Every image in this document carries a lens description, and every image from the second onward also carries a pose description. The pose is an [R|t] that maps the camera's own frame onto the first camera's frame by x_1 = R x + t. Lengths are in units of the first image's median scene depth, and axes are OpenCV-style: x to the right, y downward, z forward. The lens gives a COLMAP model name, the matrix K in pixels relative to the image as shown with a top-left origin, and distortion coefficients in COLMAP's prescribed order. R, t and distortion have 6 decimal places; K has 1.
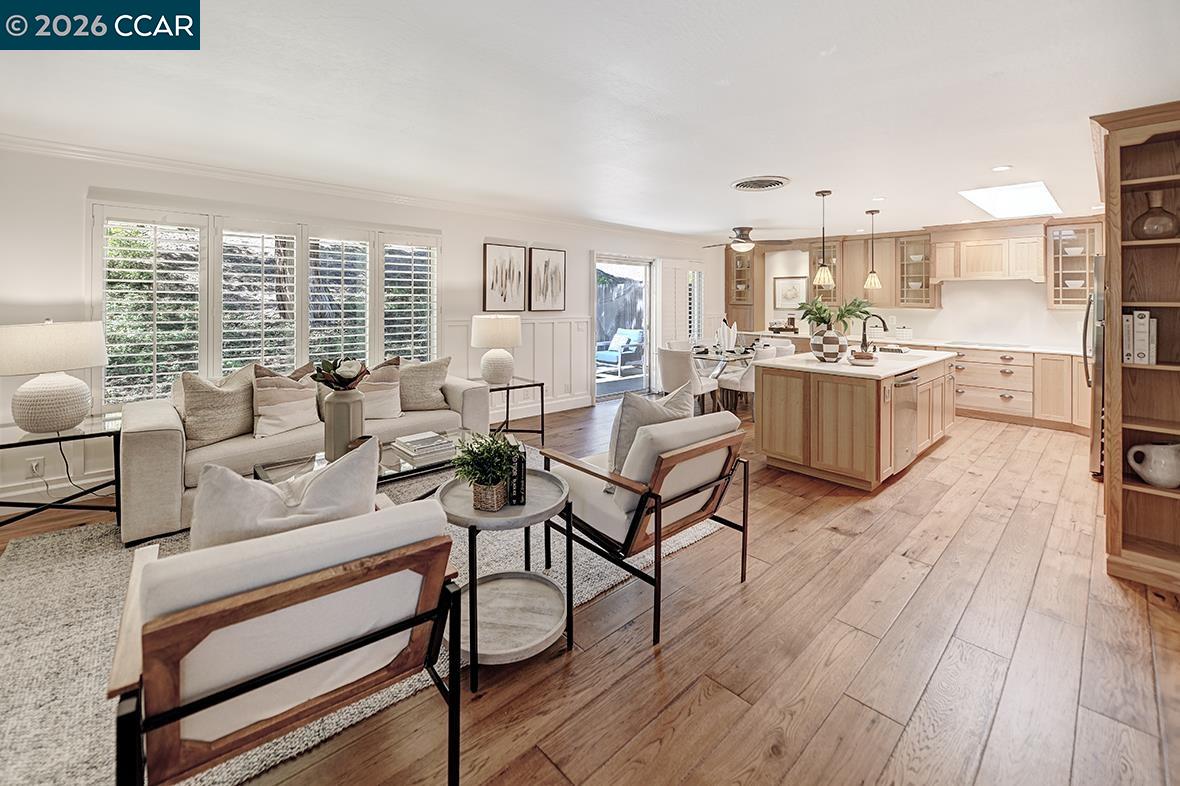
lens RADIAL K [[506.0, 0, 556.6], [0, 506.0, 300.4], [0, 0, 1]] dist [-0.006321, -0.002057]
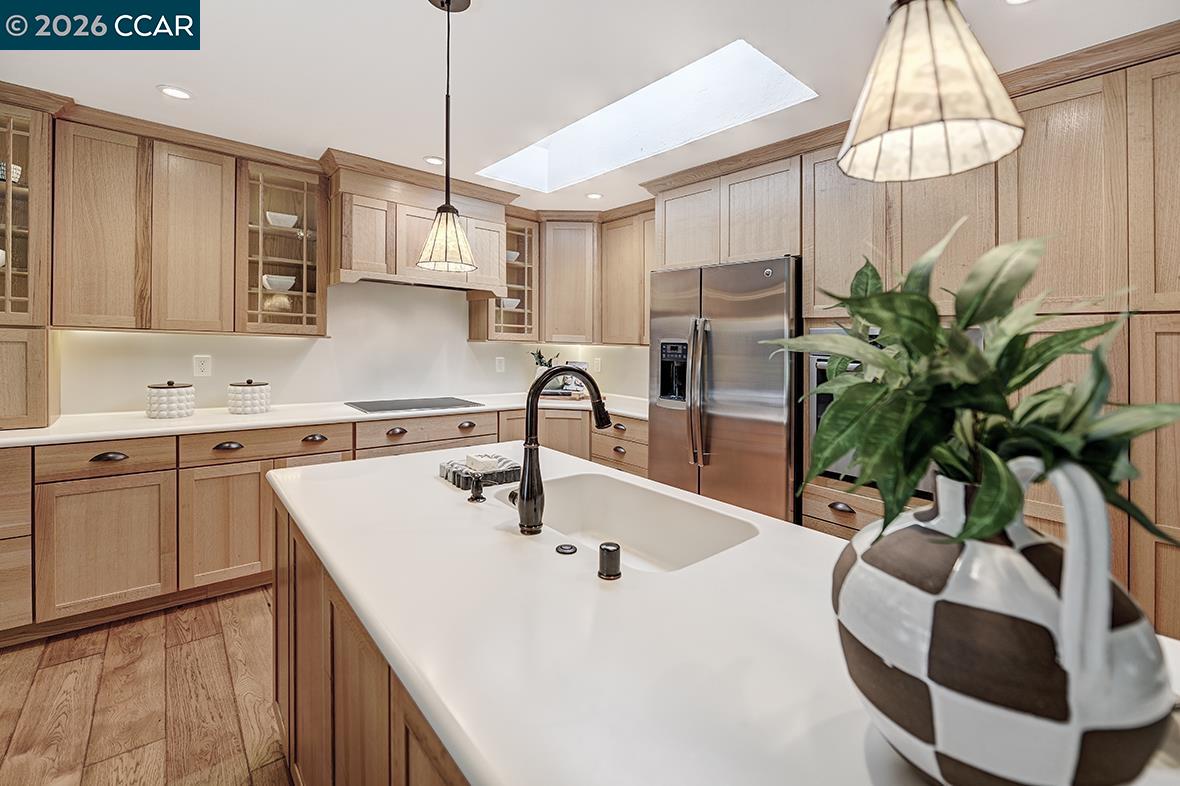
lens RADIAL K [[506.0, 0, 646.0], [0, 506.0, 362.6], [0, 0, 1]] dist [-0.006321, -0.002057]
pose [[-0.033738, -0.046592, 0.998344, 0.303783], [-0.028182, 0.998560, 0.045650, 0.010473], [-0.999033, -0.026595, -0.035002, 0.793890]]
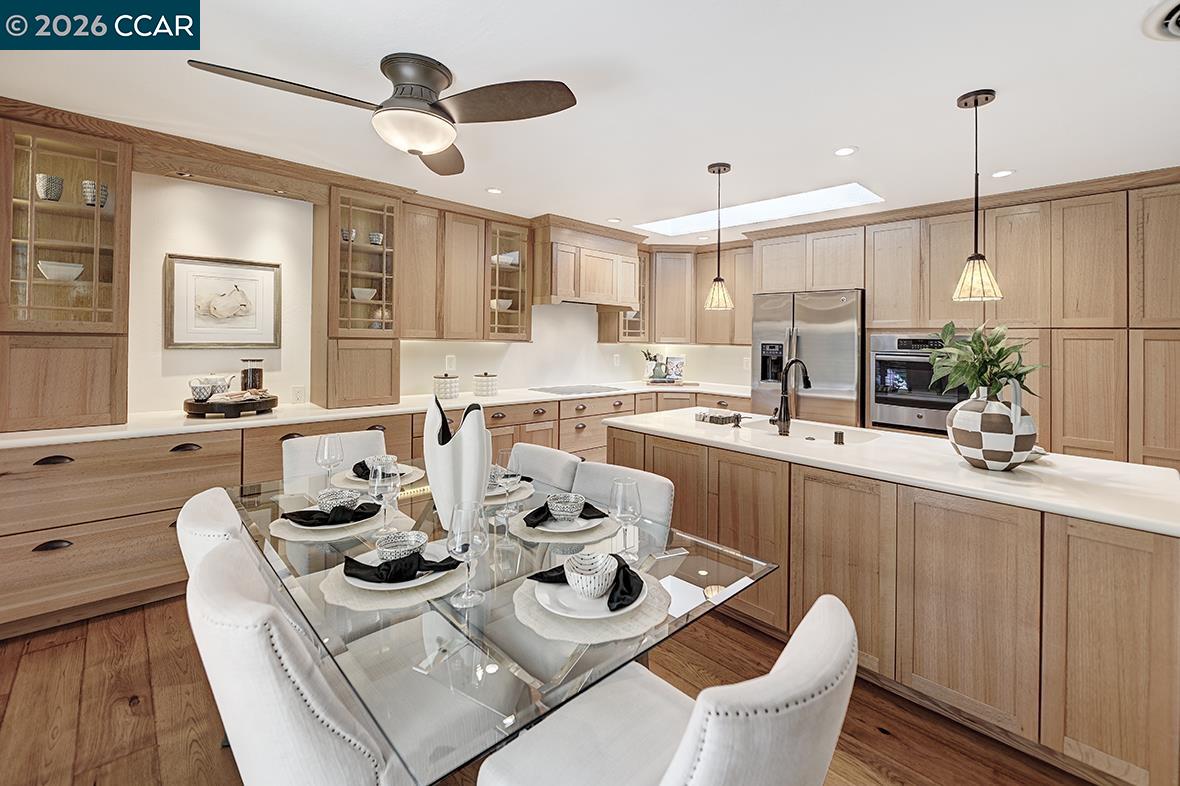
lens RADIAL K [[506.0, 0, 668.5], [0, 506.0, 367.2], [0, 0, 1]] dist [-0.006321, -0.002057]
pose [[-0.105768, -0.064214, 0.992315, 0.081817], [-0.019938, 0.997849, 0.062447, 0.004121], [-0.994191, -0.013180, -0.106820, 0.979398]]
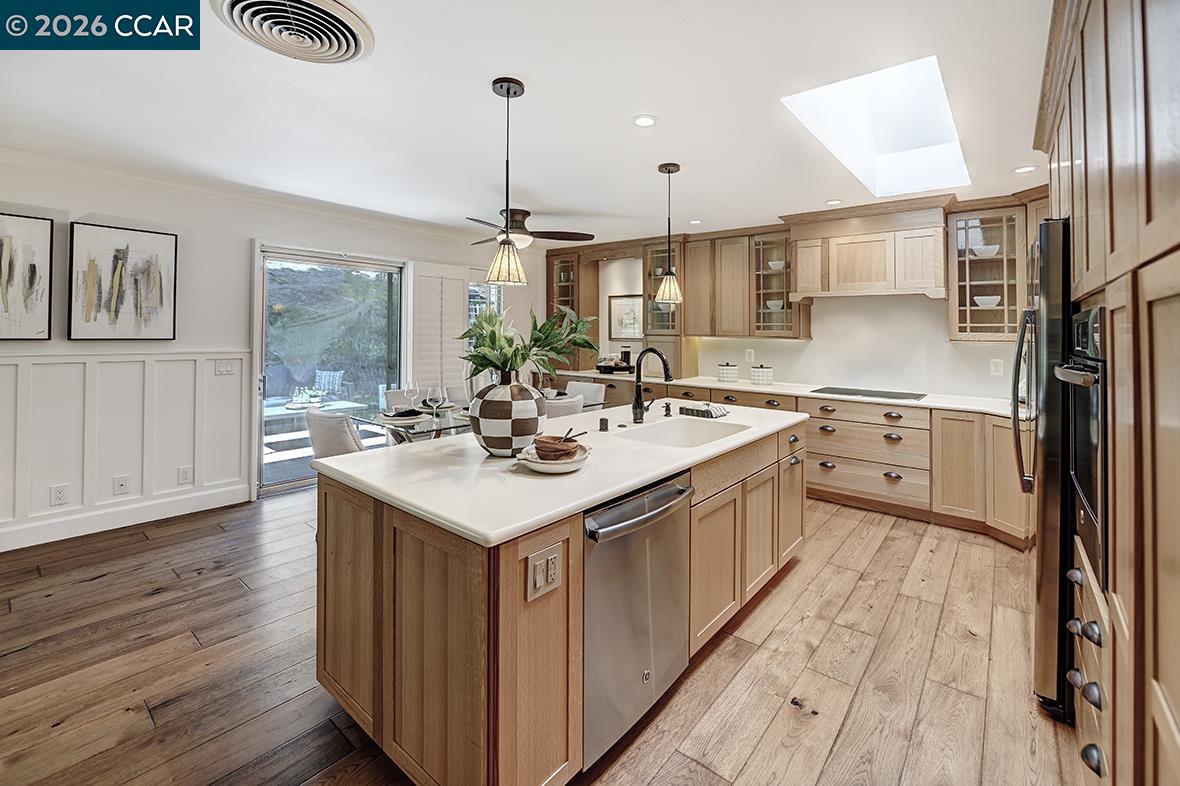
lens RADIAL K [[506.0, 0, 566.1], [0, 506.0, 324.0], [0, 0, 1]] dist [-0.006321, -0.002057]
pose [[0.992363, 0.007172, 0.123146, 0.389676], [-0.005348, 0.999871, -0.015139, 0.008748], [-0.123239, 0.014365, 0.992273, 0.398510]]
